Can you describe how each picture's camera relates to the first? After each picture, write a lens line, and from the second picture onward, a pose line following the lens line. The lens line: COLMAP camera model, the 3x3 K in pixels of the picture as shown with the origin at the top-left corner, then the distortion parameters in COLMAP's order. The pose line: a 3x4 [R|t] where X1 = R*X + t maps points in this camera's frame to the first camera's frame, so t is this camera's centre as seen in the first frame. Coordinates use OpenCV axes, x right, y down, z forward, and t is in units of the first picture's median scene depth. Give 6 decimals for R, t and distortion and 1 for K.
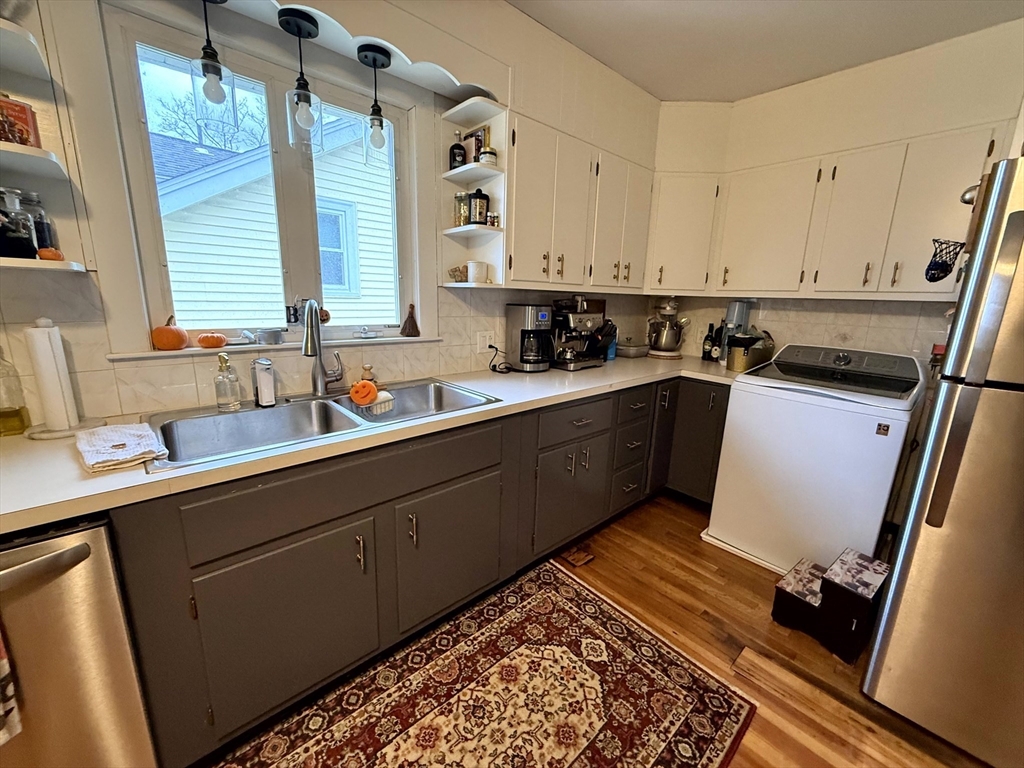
lens RADIAL K [[409.1, 0, 512.7], [0, 409.1, 385.7], [0, 0, 1]] dist [0.000579, 0.000017]
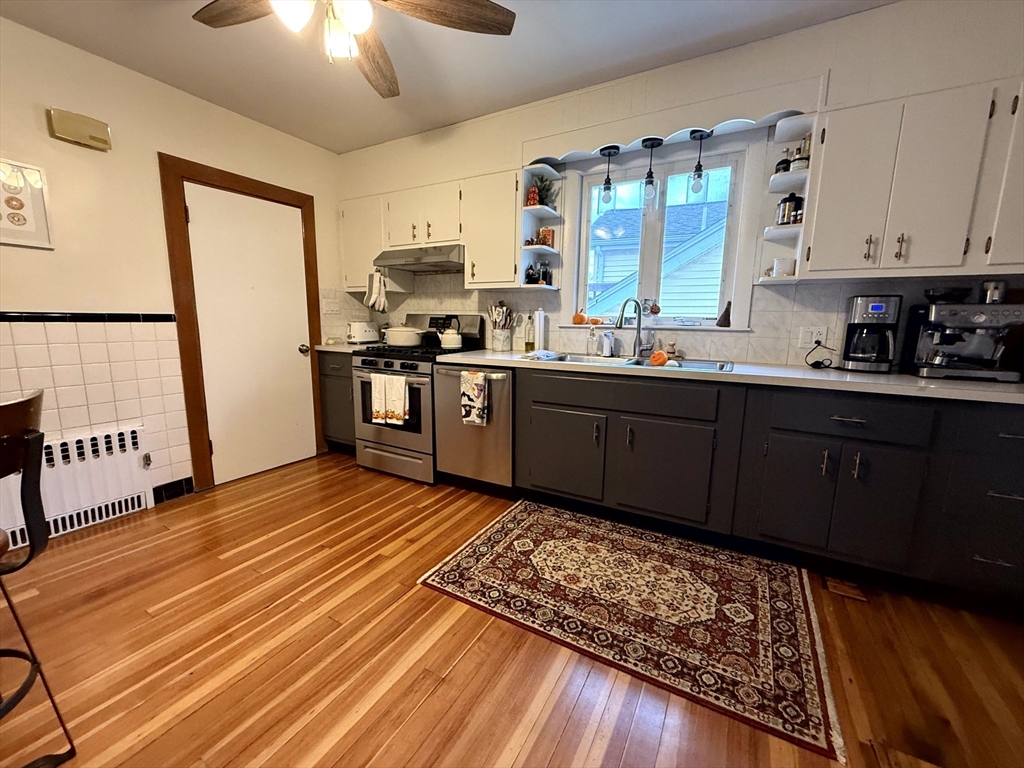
lens RADIAL K [[409.1, 0, 511.0], [0, 409.1, 385.4], [0, 0, 1]] dist [0.000579, 0.000017]
pose [[0.318394, 0.126665, -0.939458, 0.854396], [-0.209207, 0.975986, 0.060687, 0.131046], [0.924585, 0.177219, 0.337247, 0.015109]]
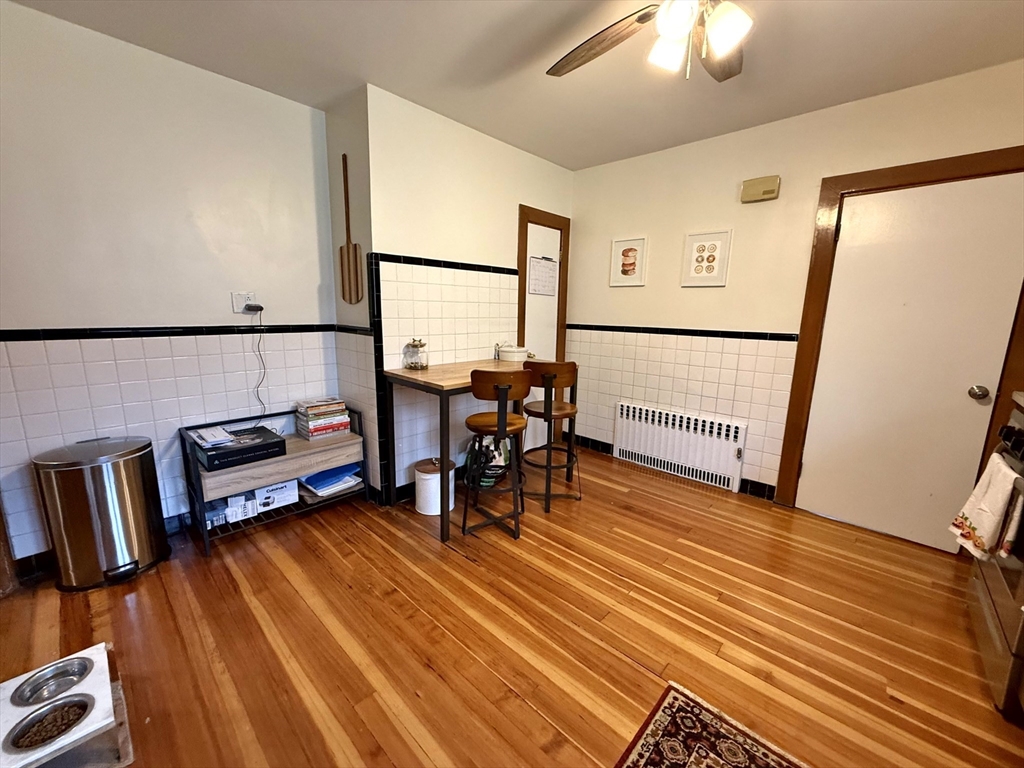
lens RADIAL K [[409.1, 0, 513.7], [0, 409.1, 386.4], [0, 0, 1]] dist [0.000579, 0.000017]
pose [[-0.995052, -0.030950, -0.094415, 0.261055], [-0.065460, 0.919073, 0.388612, -0.124070], [0.074746, 0.392869, -0.916552, 0.755049]]
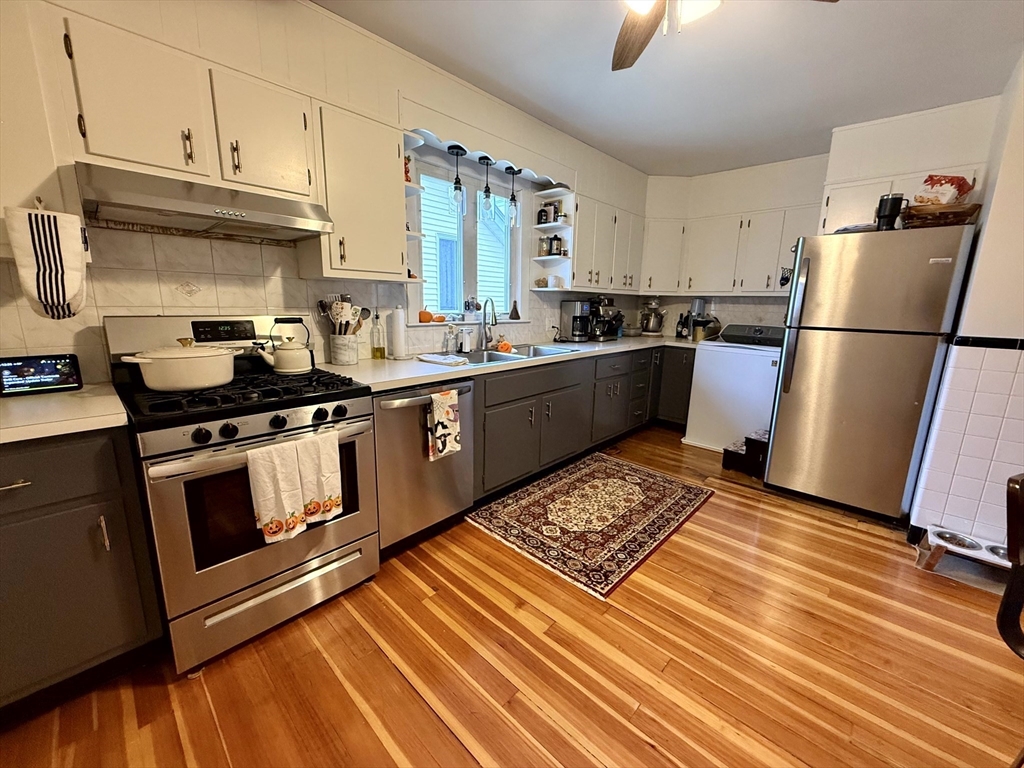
lens RADIAL K [[409.1, 0, 512.8], [0, 409.1, 385.5], [0, 0, 1]] dist [0.000579, 0.000017]
pose [[0.996316, -0.026559, 0.081539, -0.467181], [0.027658, 0.999541, -0.012376, 0.201630], [-0.081173, 0.014586, 0.996593, -0.800085]]
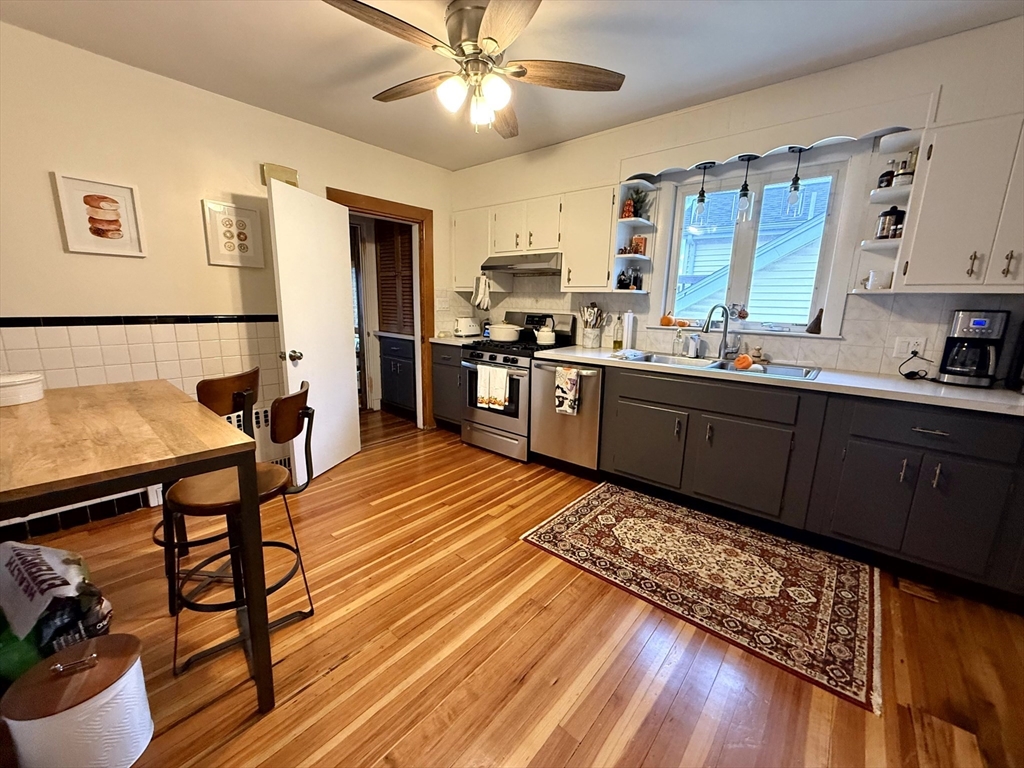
lens RADIAL K [[409.1, 0, 510.9], [0, 409.1, 385.1], [0, 0, 1]] dist [0.000579, 0.000017]
pose [[0.132726, 0.172722, -0.975987, 1.052239], [-0.230561, 0.963067, 0.139081, 0.087780], [0.963963, 0.206564, 0.167647, -0.115709]]
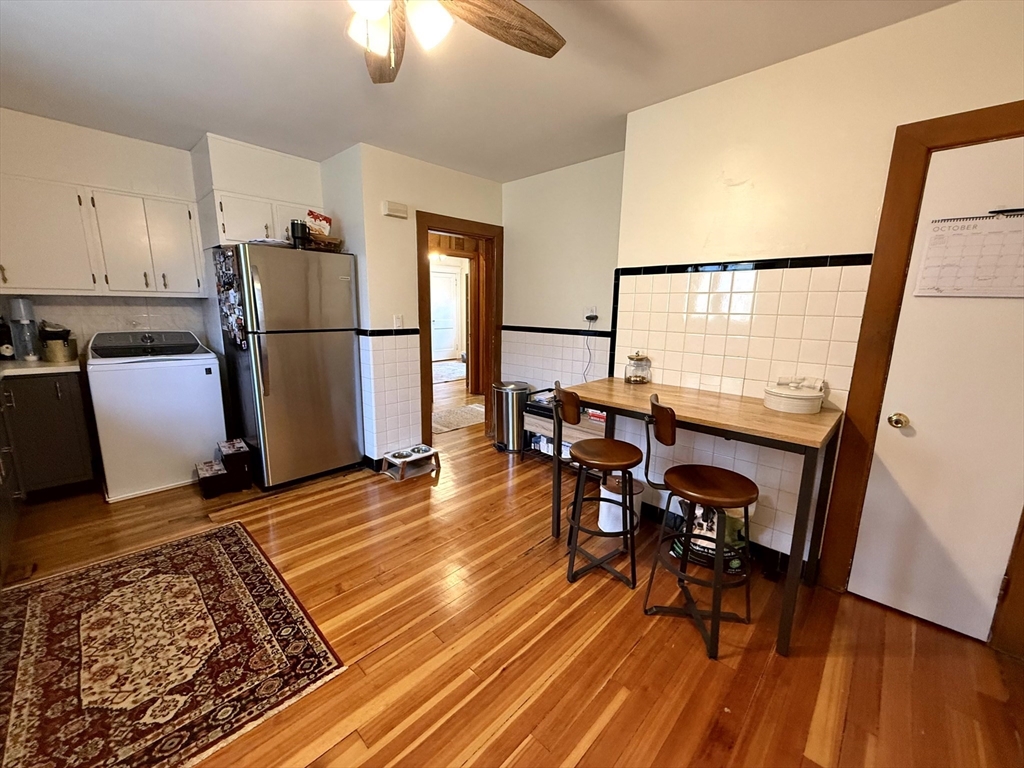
lens RADIAL K [[409.1, 0, 510.7], [0, 409.1, 385.3], [0, 0, 1]] dist [0.000579, 0.000017]
pose [[-0.072476, -0.221762, 0.972404, -0.933419], [0.196686, 0.952644, 0.231915, 0.012397], [-0.977784, 0.208067, -0.025426, -0.222736]]
